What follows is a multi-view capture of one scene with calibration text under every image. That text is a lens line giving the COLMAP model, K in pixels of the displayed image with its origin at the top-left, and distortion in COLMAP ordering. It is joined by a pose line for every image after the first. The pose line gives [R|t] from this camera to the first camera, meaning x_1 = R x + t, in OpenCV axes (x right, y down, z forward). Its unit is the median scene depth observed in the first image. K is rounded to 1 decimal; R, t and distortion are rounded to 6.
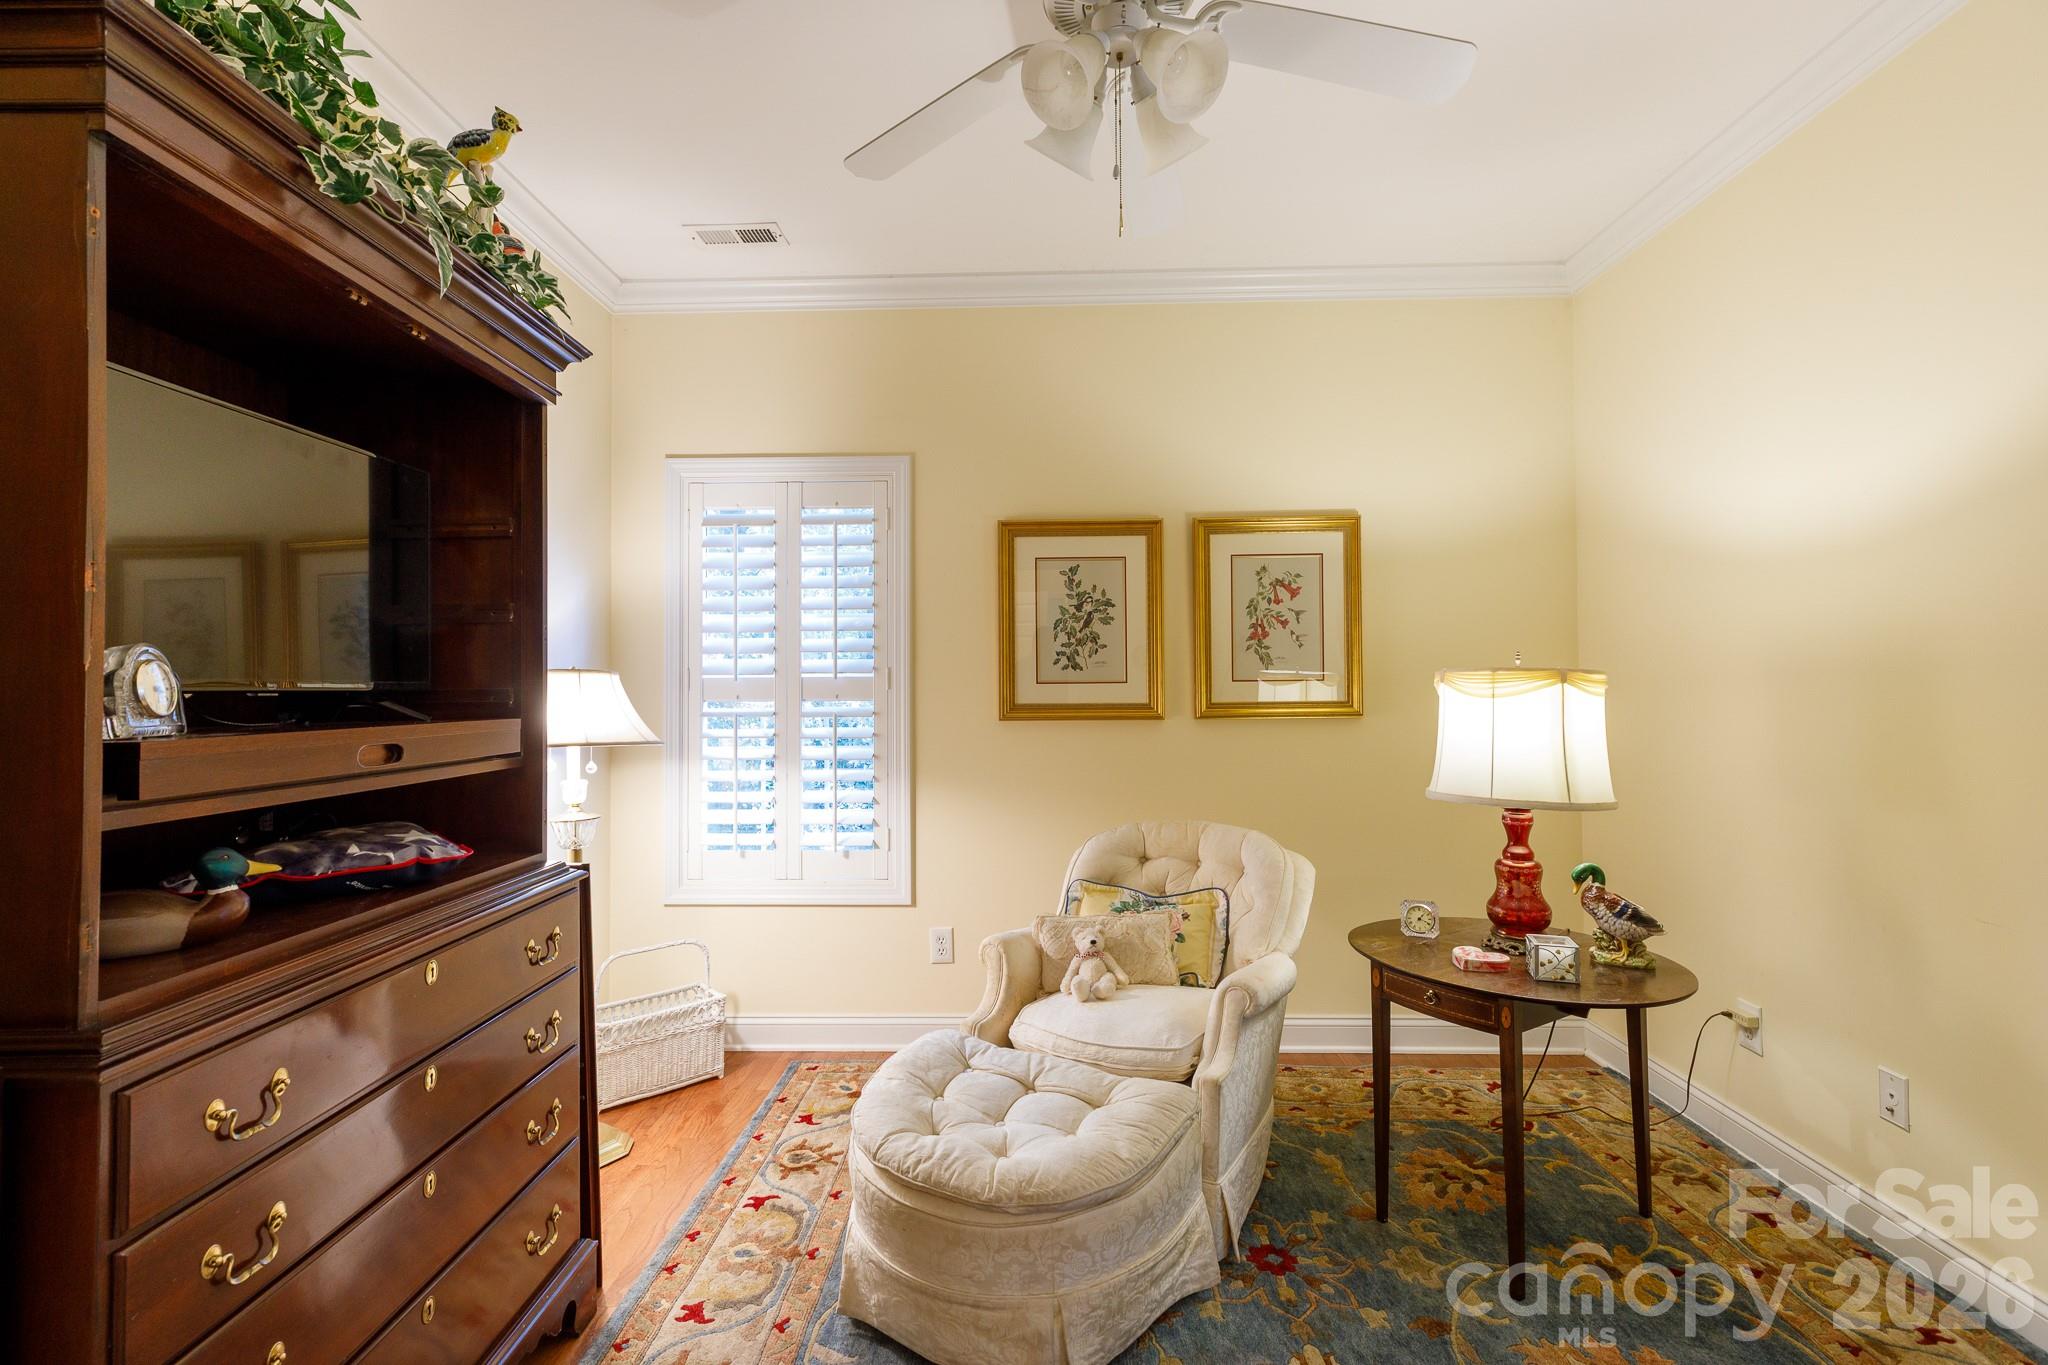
lens RADIAL K [[925.7, 0, 984.3], [0, 925.7, 670.1], [0, 0, 1]] dist [0.003853, -0.000698]
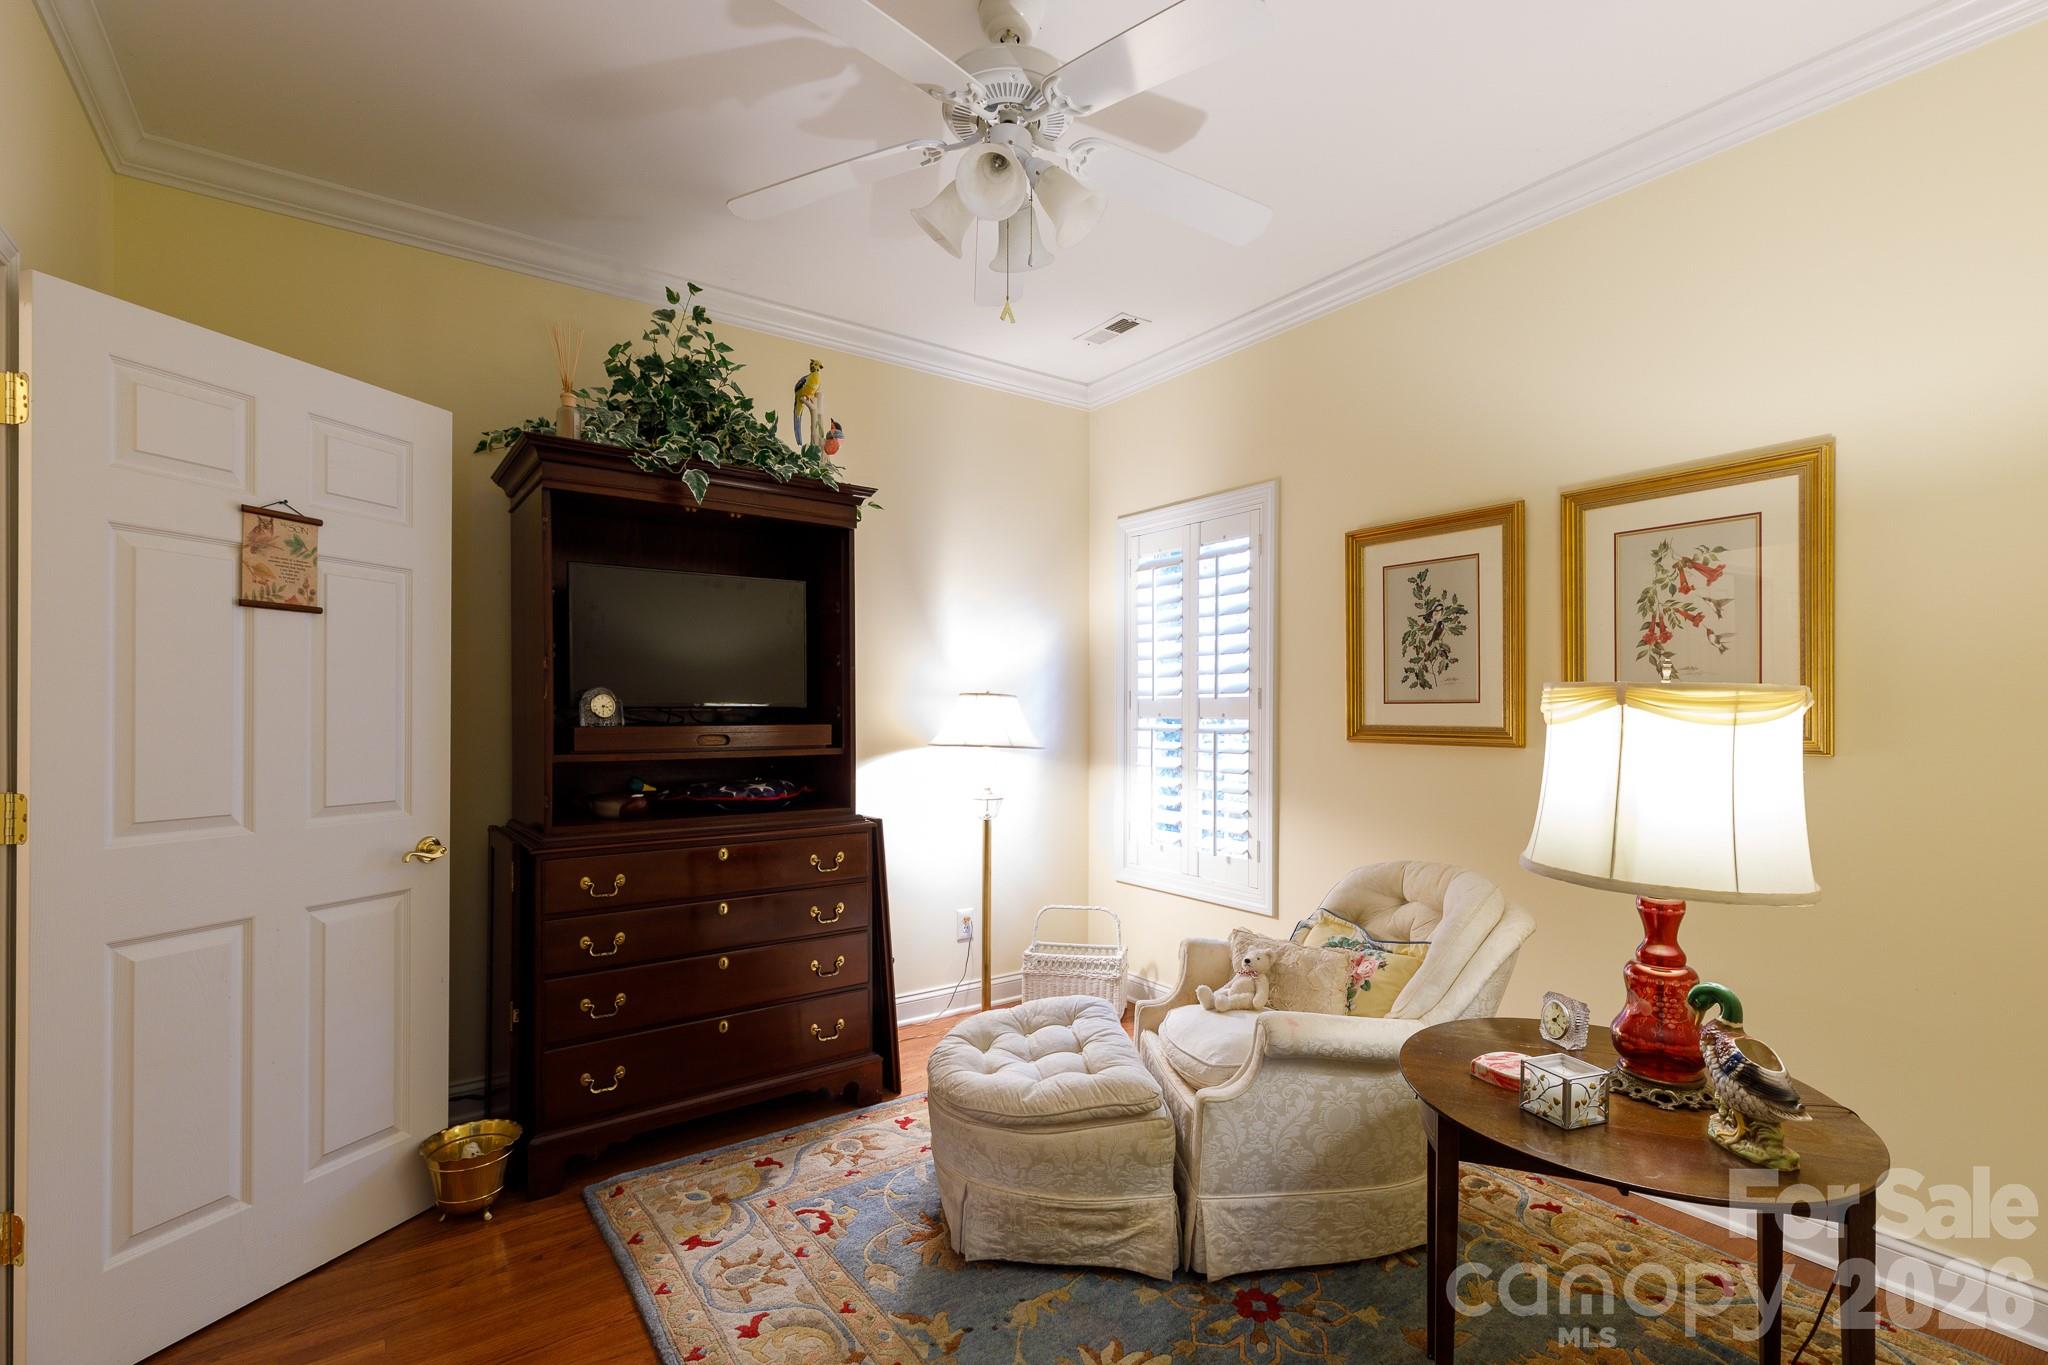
lens RADIAL K [[925.7, 0, 1008.2], [0, 925.7, 717.9], [0, 0, 1]] dist [0.003853, -0.000698]
pose [[0.600060, 0.013537, -0.799840, 0.572633], [0.011617, 0.999604, 0.025634, 0.000797], [0.799870, -0.024674, 0.599665, 0.146547]]
